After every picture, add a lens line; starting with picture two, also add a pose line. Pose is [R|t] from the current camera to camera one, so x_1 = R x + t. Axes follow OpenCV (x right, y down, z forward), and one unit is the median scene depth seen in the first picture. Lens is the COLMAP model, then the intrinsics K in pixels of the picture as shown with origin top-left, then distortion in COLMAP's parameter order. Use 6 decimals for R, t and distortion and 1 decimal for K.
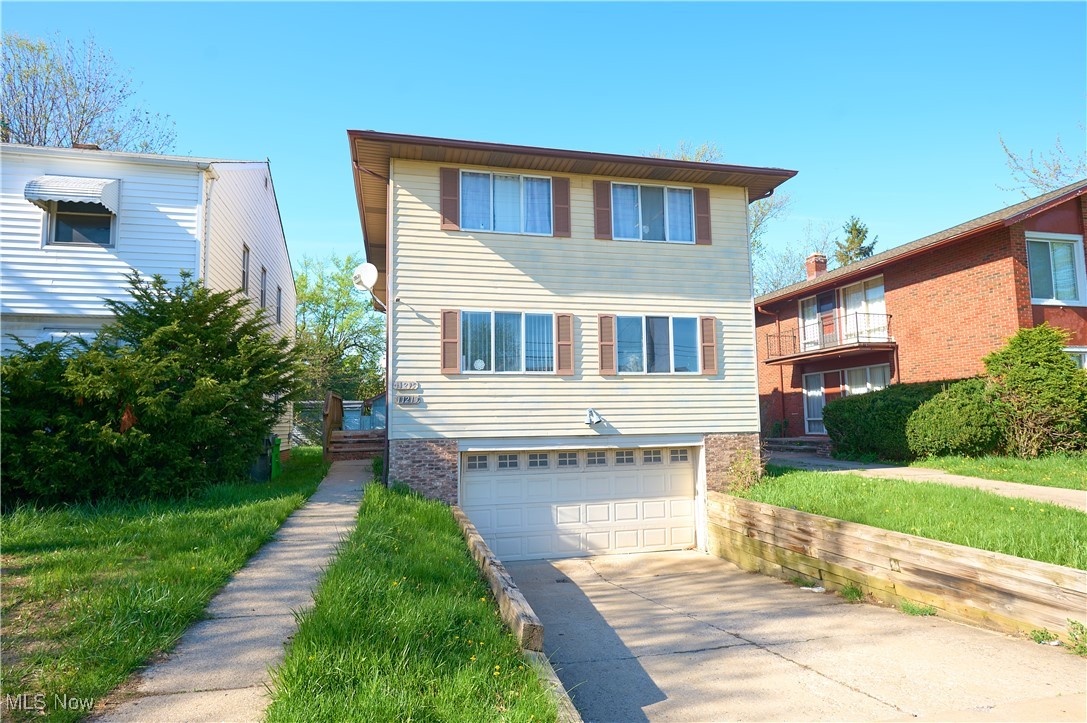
lens RADIAL K [[624.3, 0, 544.5], [0, 624.3, 364.3], [0, 0, 1]] dist [-0.001073, 0.000066]
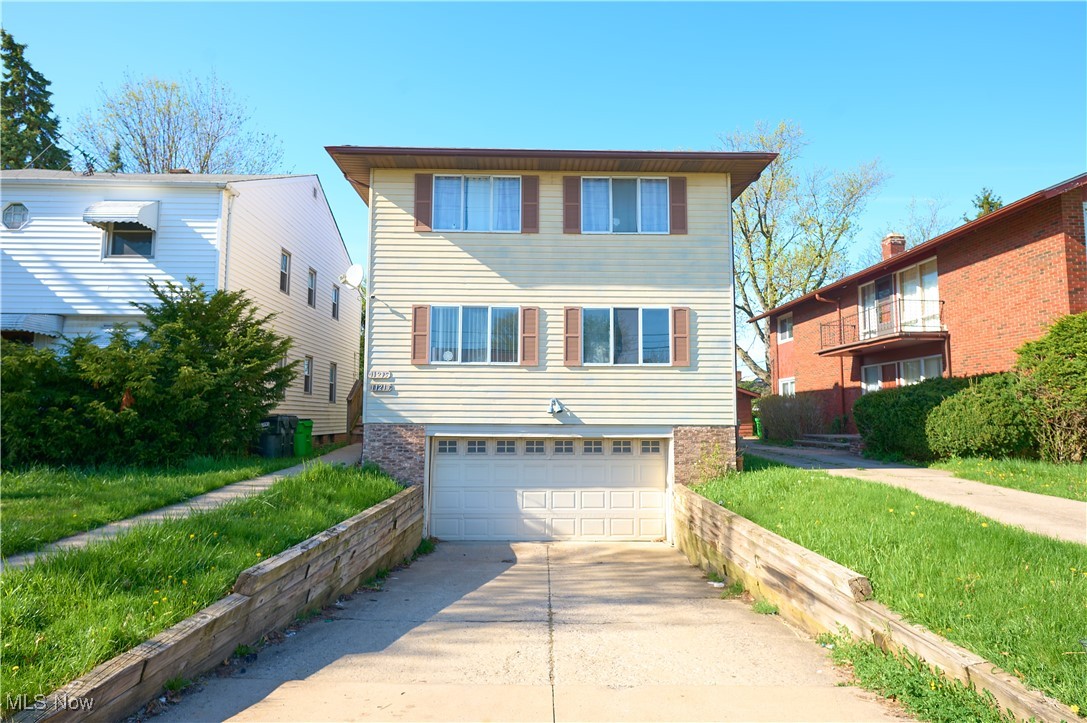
lens RADIAL K [[624.3, 0, 534.7], [0, 624.3, 359.0], [0, 0, 1]] dist [-0.001073, 0.000066]
pose [[0.976289, 0.001911, -0.216461, 0.270605], [-0.000667, 0.999983, 0.005820, -0.000284], [0.216469, -0.005538, 0.976274, -0.015452]]
